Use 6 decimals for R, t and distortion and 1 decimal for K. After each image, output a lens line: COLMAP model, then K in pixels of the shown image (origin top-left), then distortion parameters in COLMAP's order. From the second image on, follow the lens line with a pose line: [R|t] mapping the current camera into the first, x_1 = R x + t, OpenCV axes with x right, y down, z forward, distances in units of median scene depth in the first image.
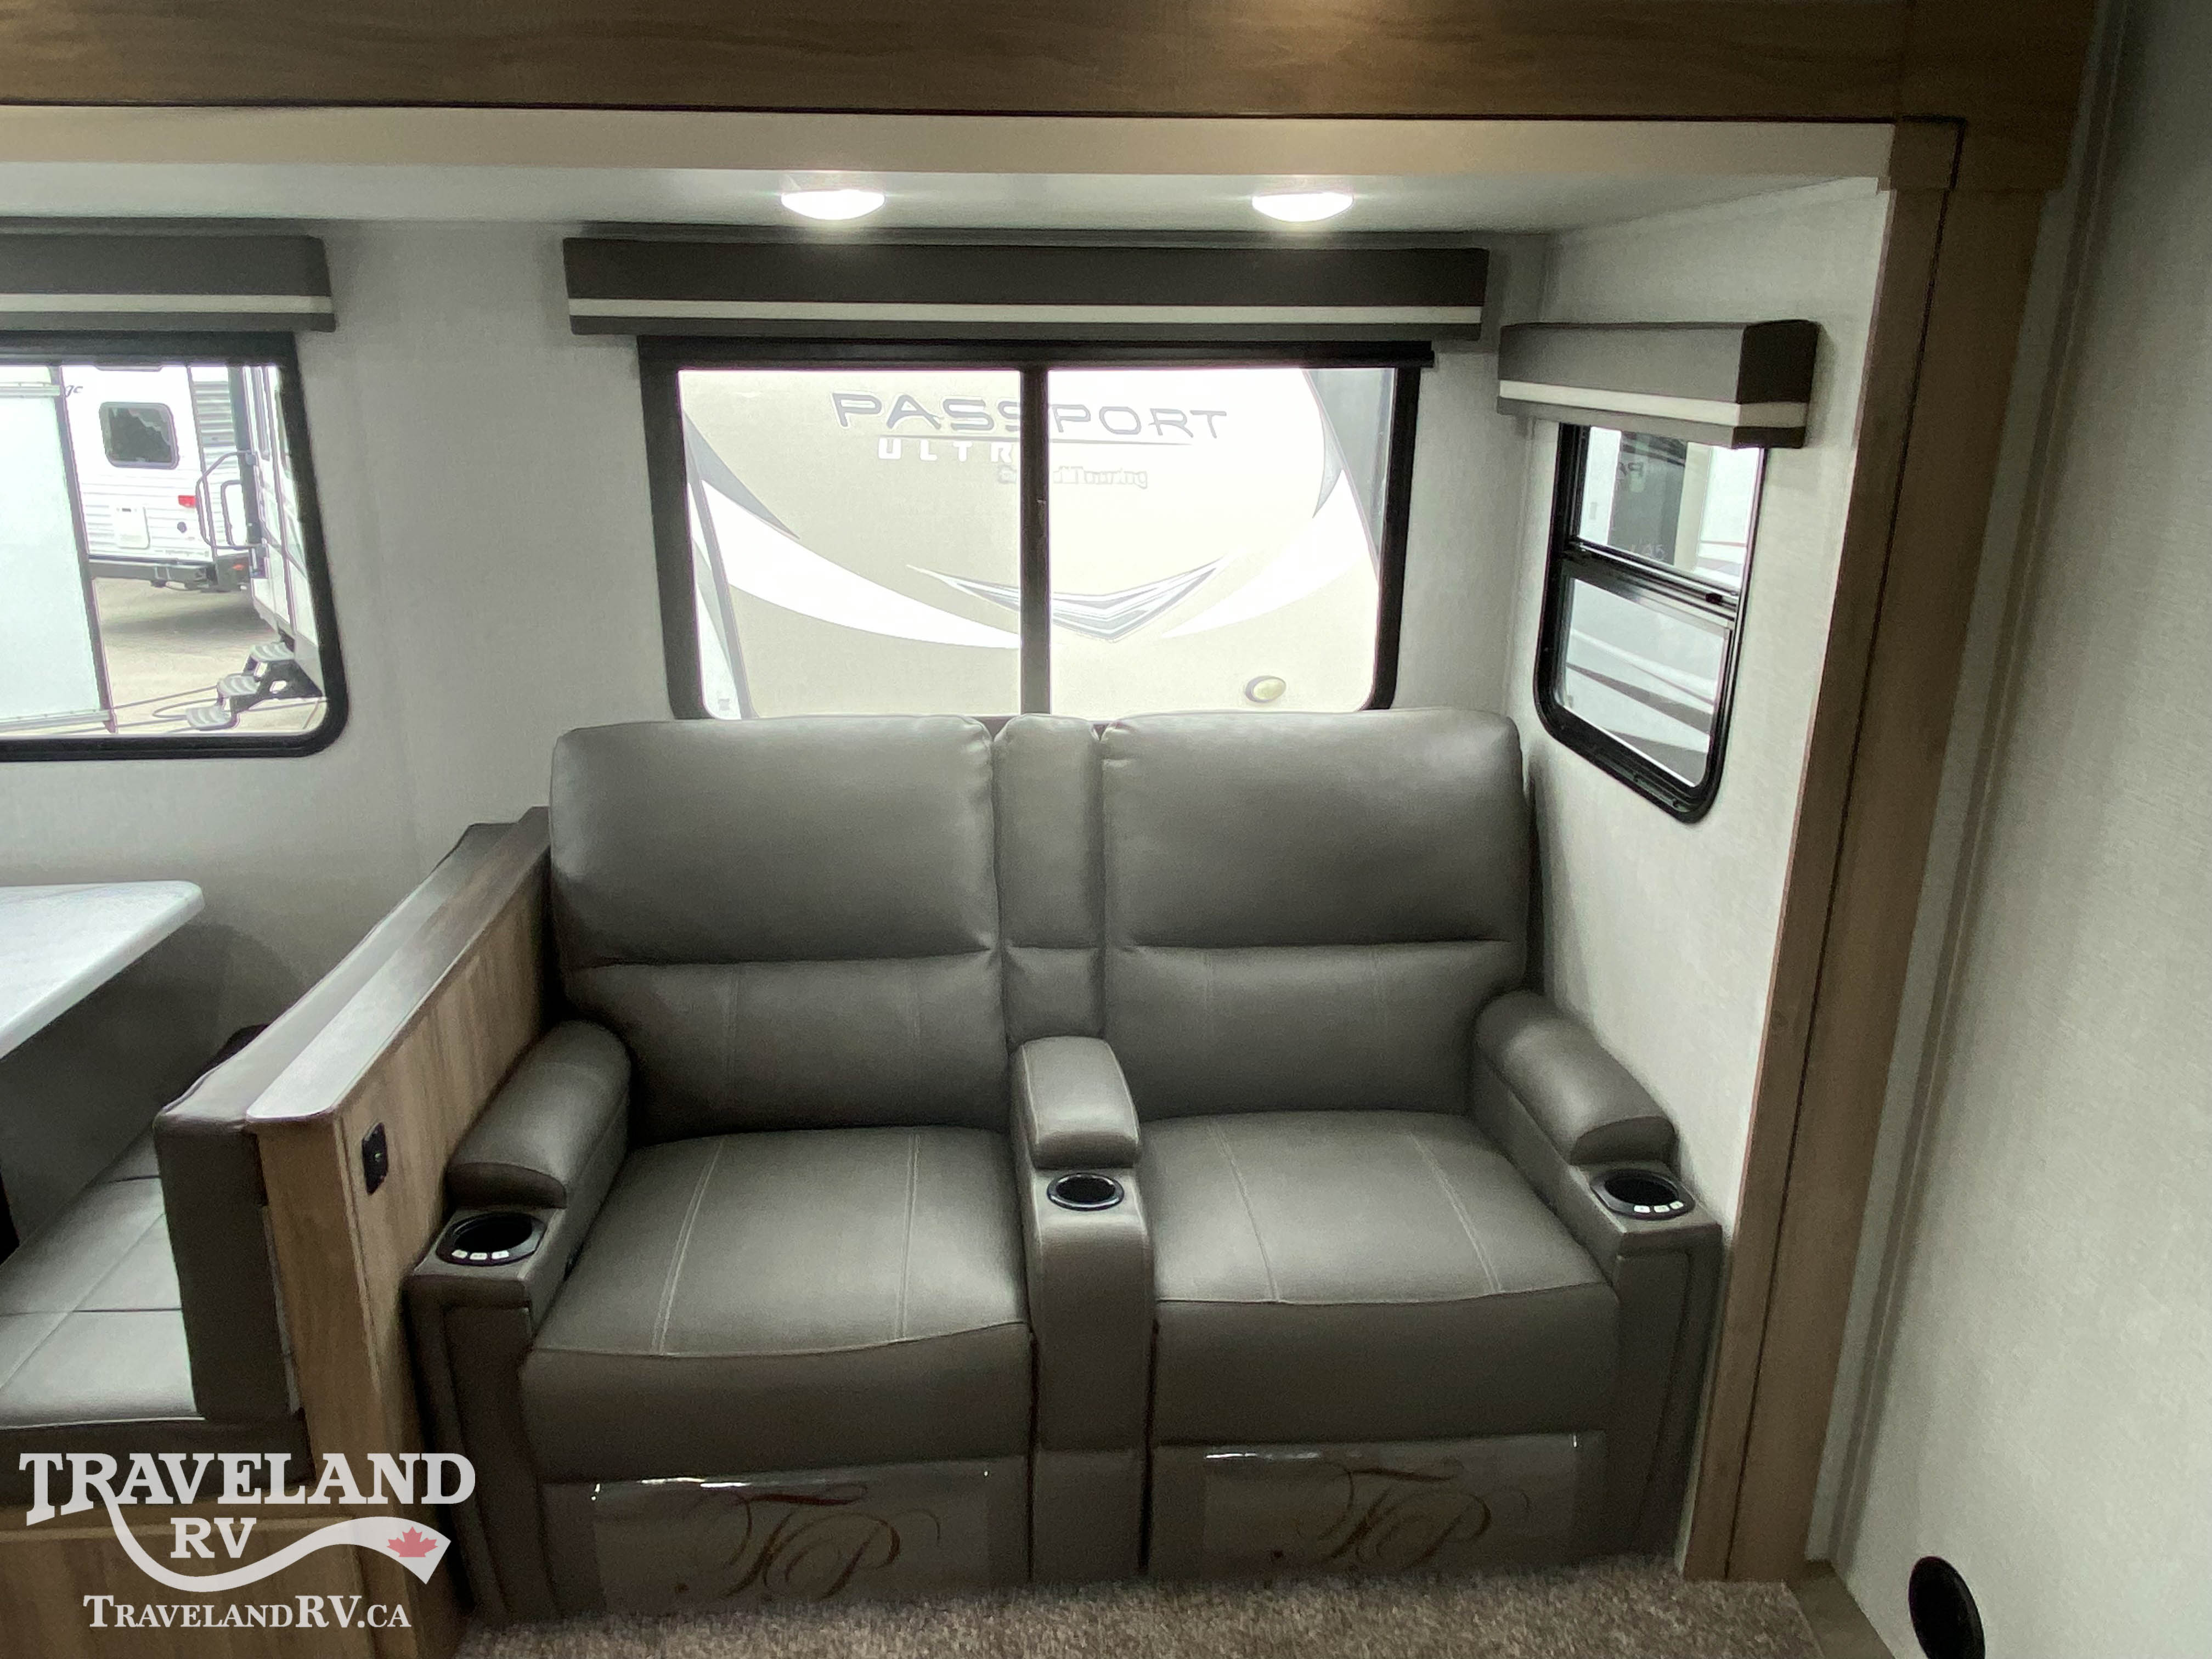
lens RADIAL K [[1543.5, 0, 1131.5], [0, 1543.5, 818.9], [0, 0, 1]] dist [0.043718, 0.000152]
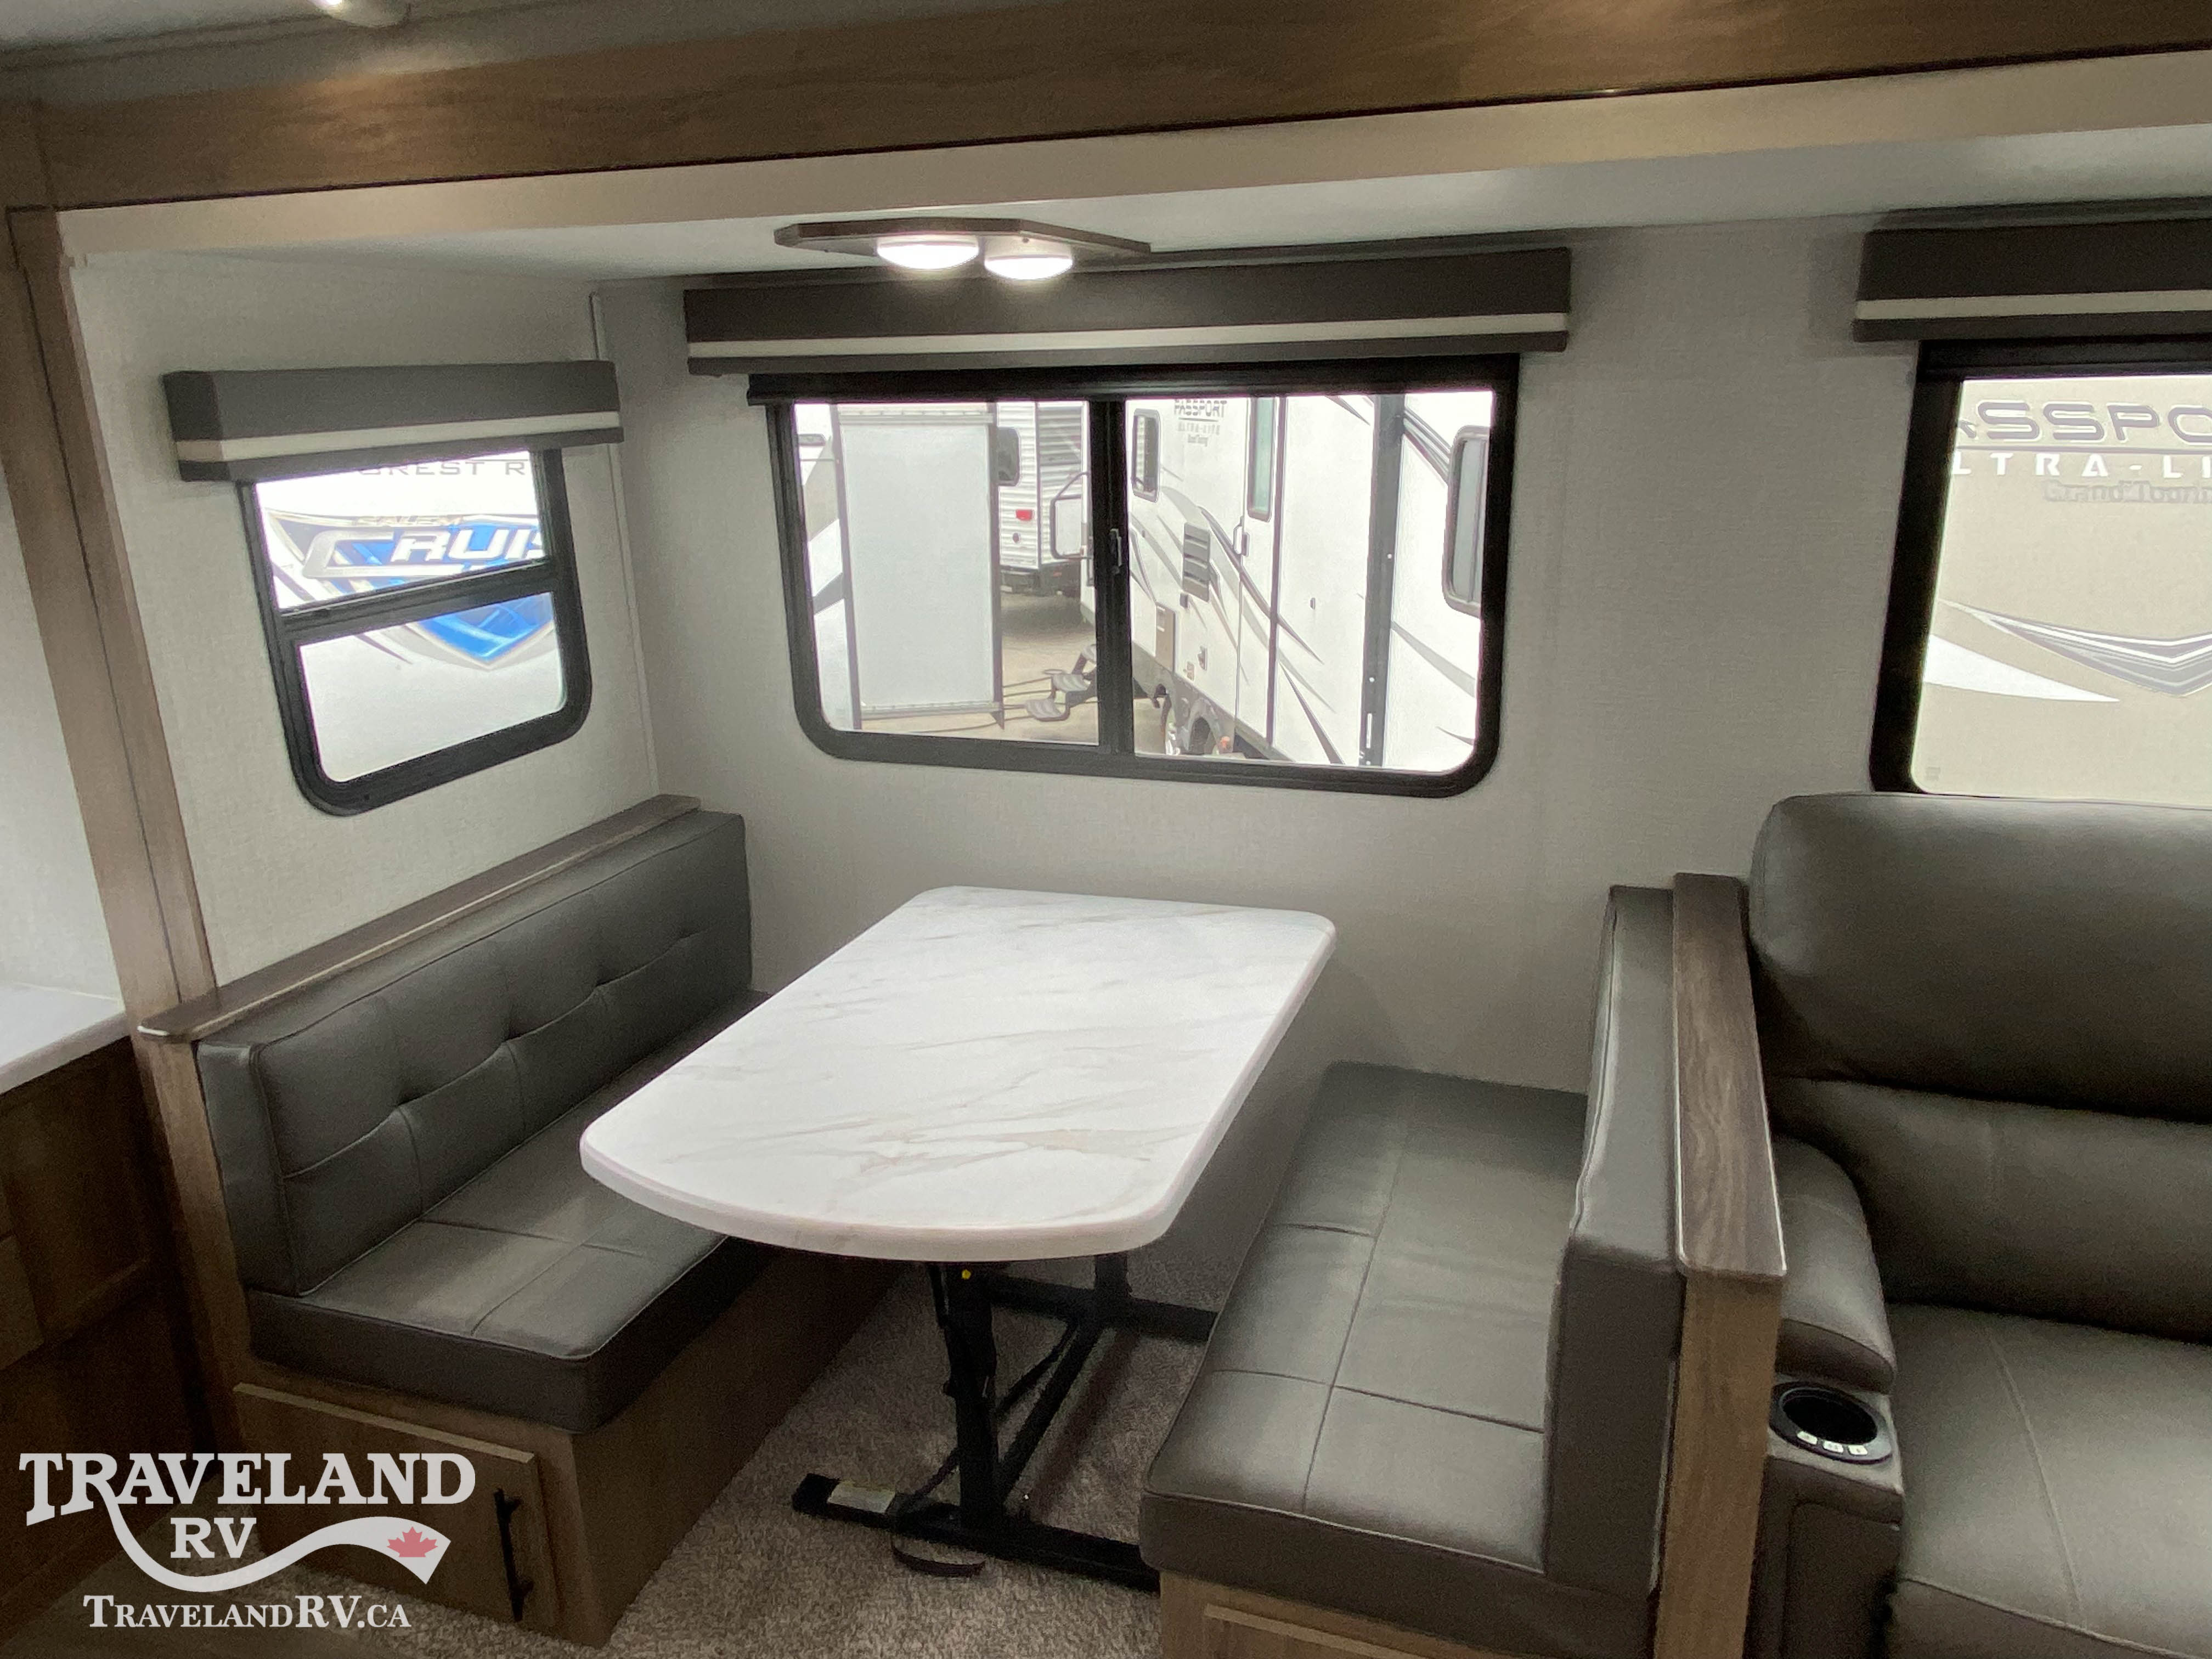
lens RADIAL K [[1543.5, 0, 1131.5], [0, 1543.5, 818.9], [0, 0, 1]] dist [0.043718, 0.000152]
pose [[0.919958, 0.094287, -0.380510, -0.366322], [-0.097816, 0.995153, 0.010103, -0.019048], [0.379618, 0.027926, 0.924722, 0.058962]]
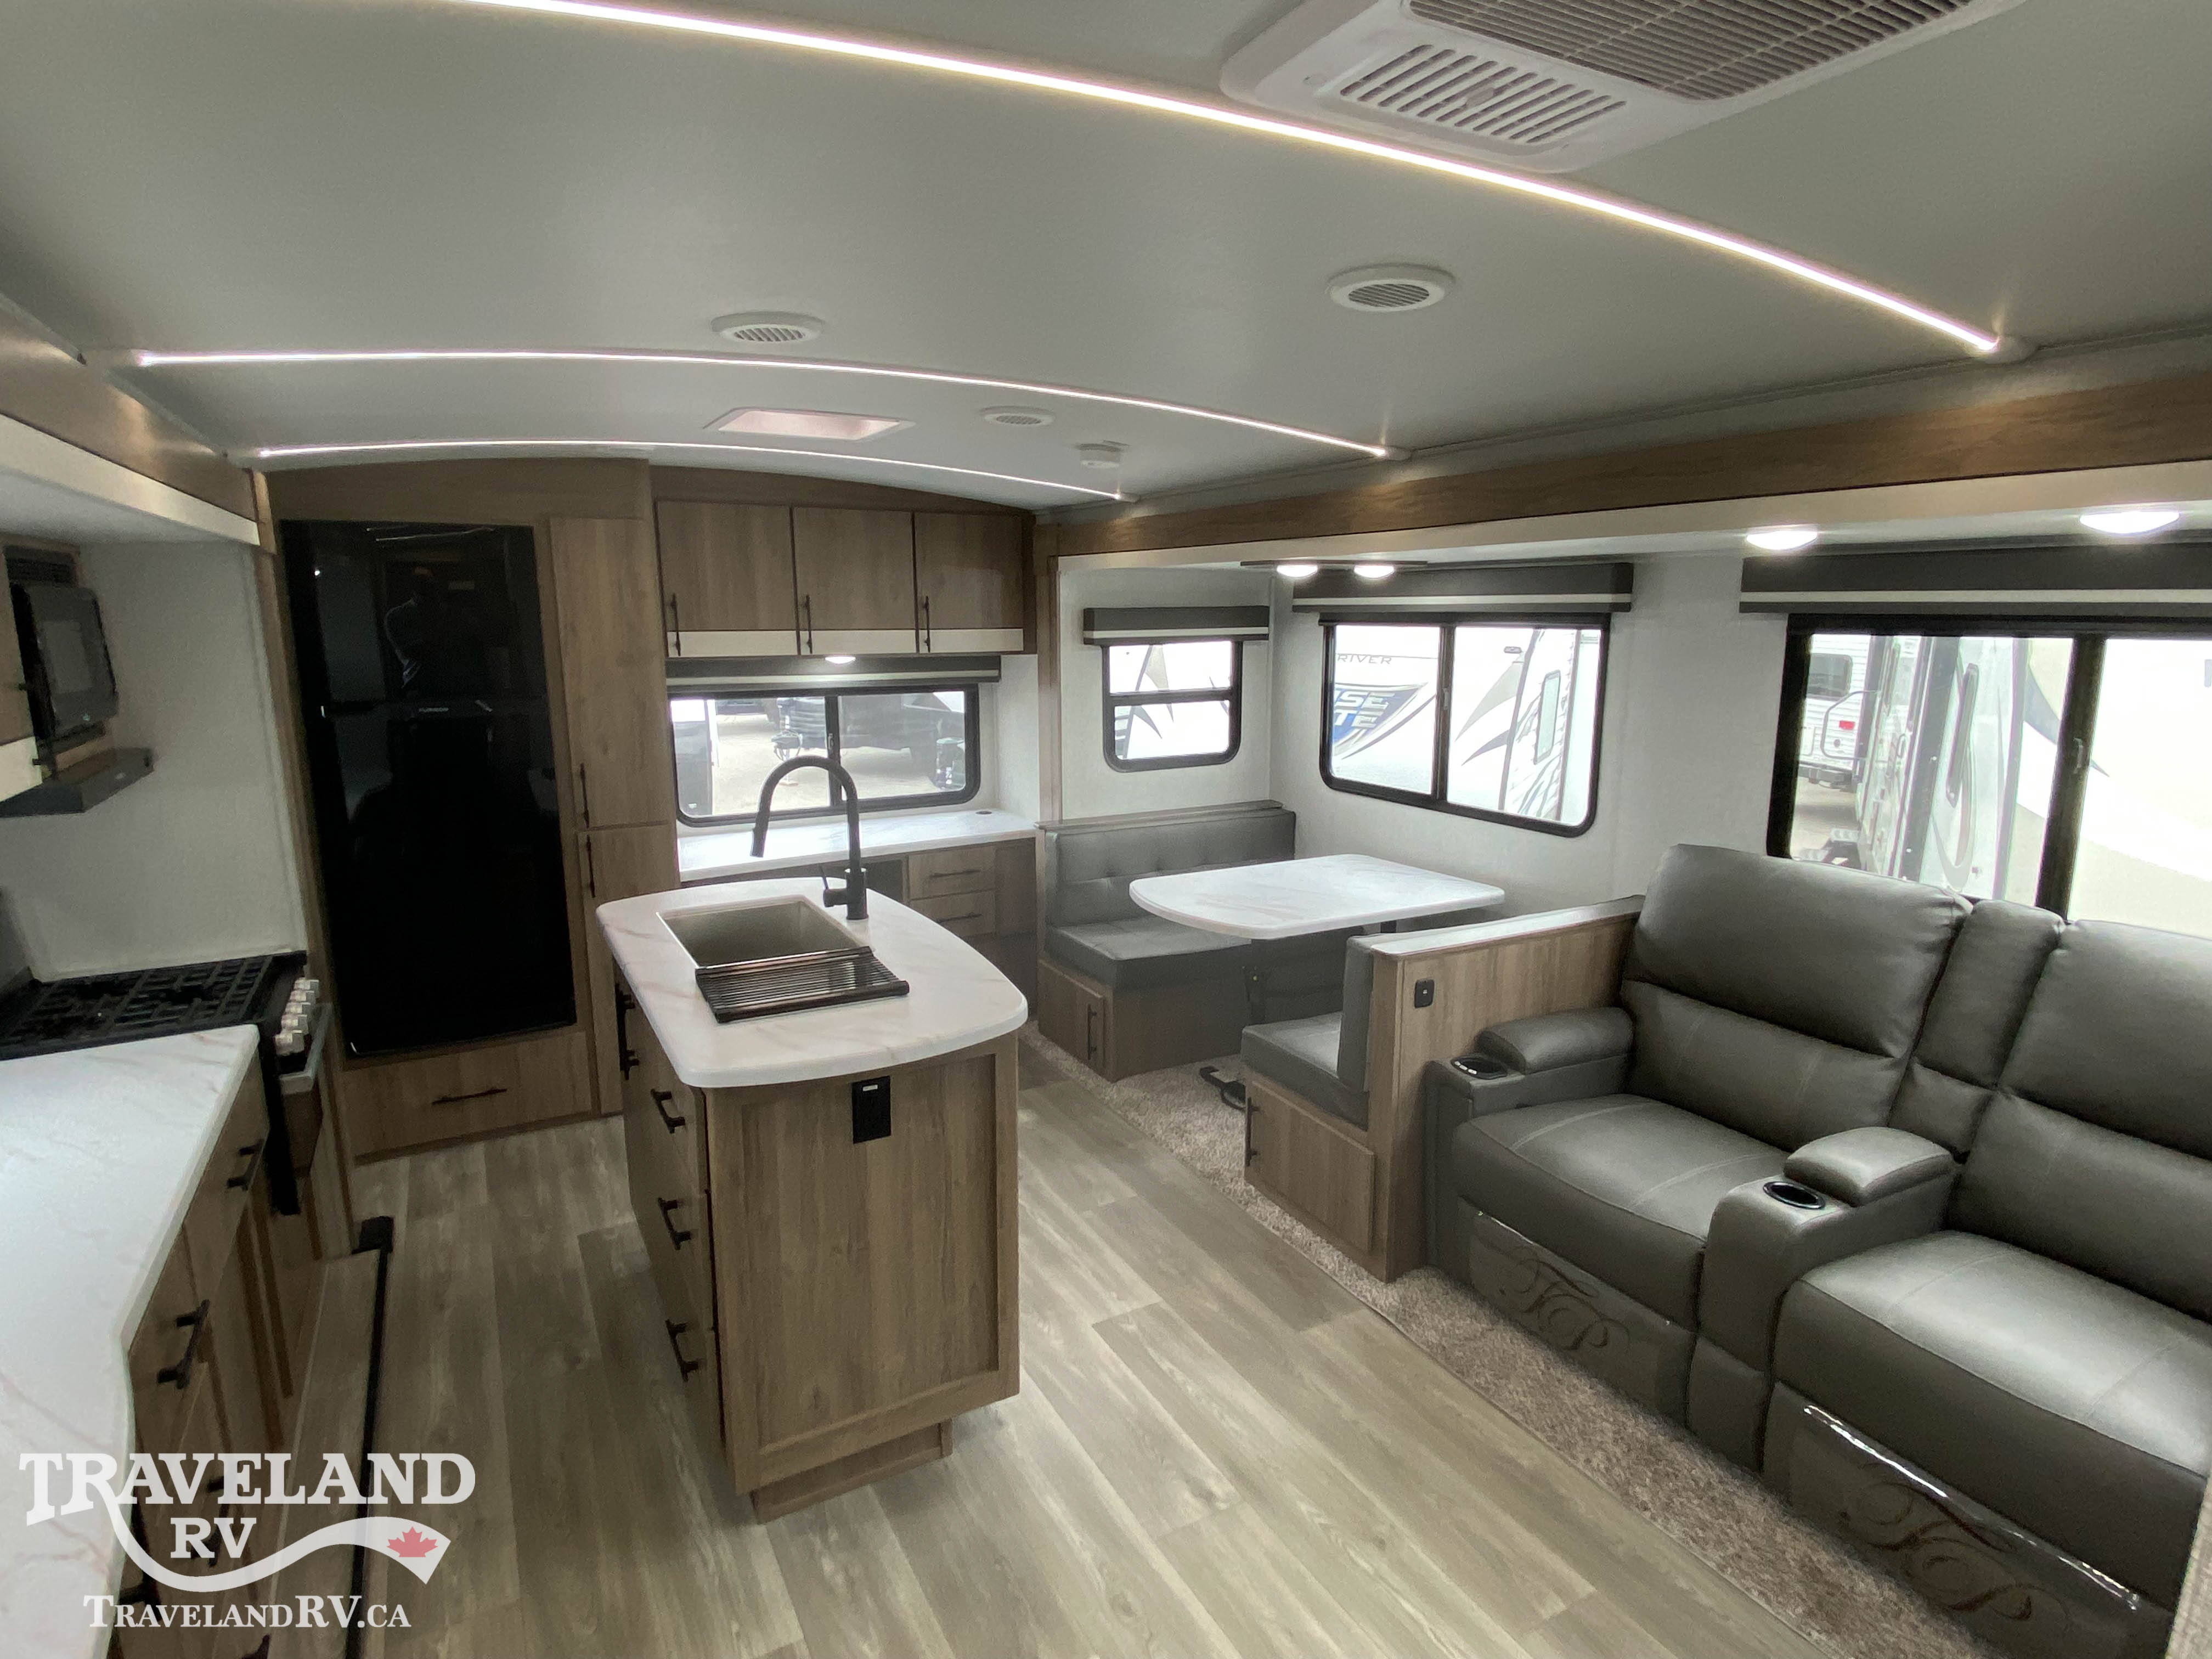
lens RADIAL K [[1163.5, 0, 1106.0], [0, 1163.5, 829.5], [0, 0, 1]] dist [0.000251, -0.000400]
pose [[0.422062, 0.172736, -0.889958, 0.489411], [-0.272677, 0.960410, 0.057094, 0.023142], [0.864587, 0.218574, 0.452454, -0.091079]]
